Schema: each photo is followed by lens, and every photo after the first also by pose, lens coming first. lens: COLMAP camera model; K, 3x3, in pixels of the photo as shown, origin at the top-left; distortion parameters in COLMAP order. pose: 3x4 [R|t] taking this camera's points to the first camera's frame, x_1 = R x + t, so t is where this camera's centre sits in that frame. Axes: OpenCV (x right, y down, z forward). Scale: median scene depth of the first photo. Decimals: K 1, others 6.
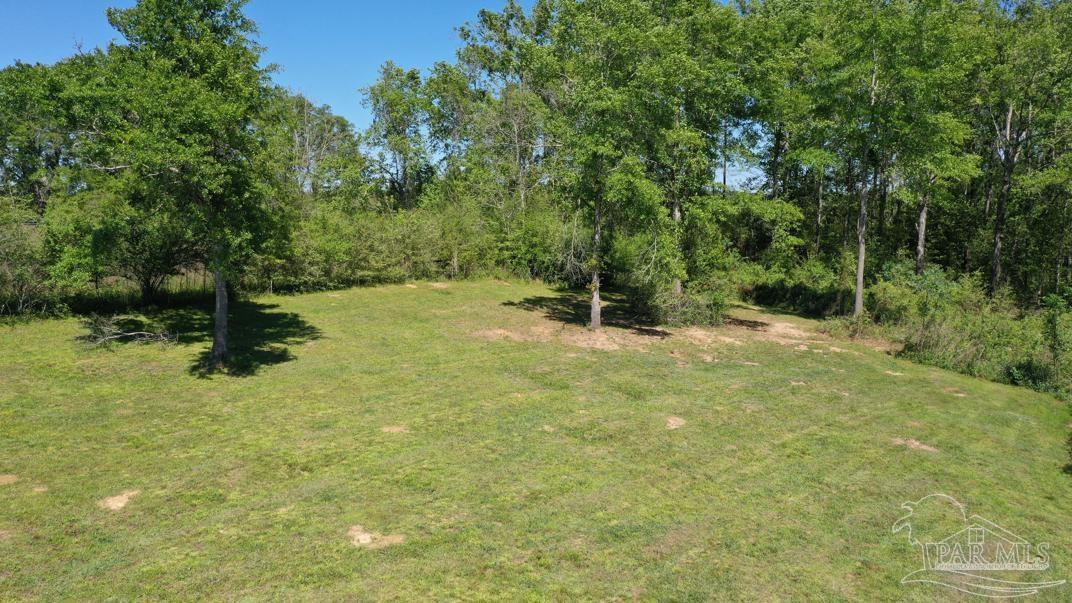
lens RADIAL K [[868.0, 0, 534.1], [0, 868.0, 299.6], [0, 0, 1]] dist [0.030021, -0.004139]
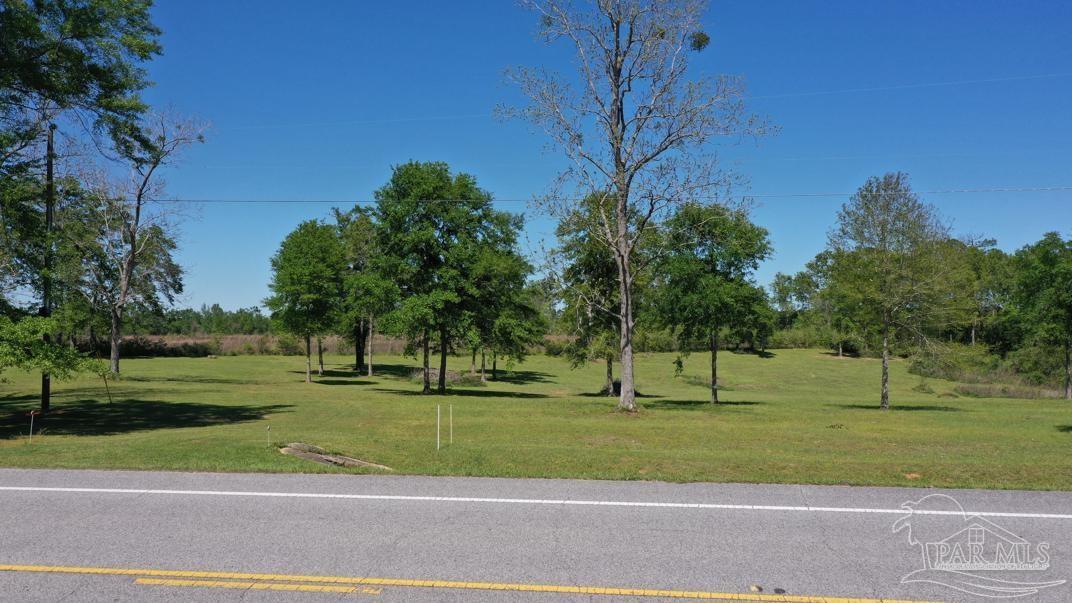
lens RADIAL K [[868.0, 0, 535.2], [0, 868.0, 298.1], [0, 0, 1]] dist [0.030021, -0.004139]
pose [[0.924890, -0.021212, -0.379643, 0.181369], [-0.030200, 0.991190, -0.128955, 0.202729], [0.379034, 0.130734, 0.916101, -2.073419]]
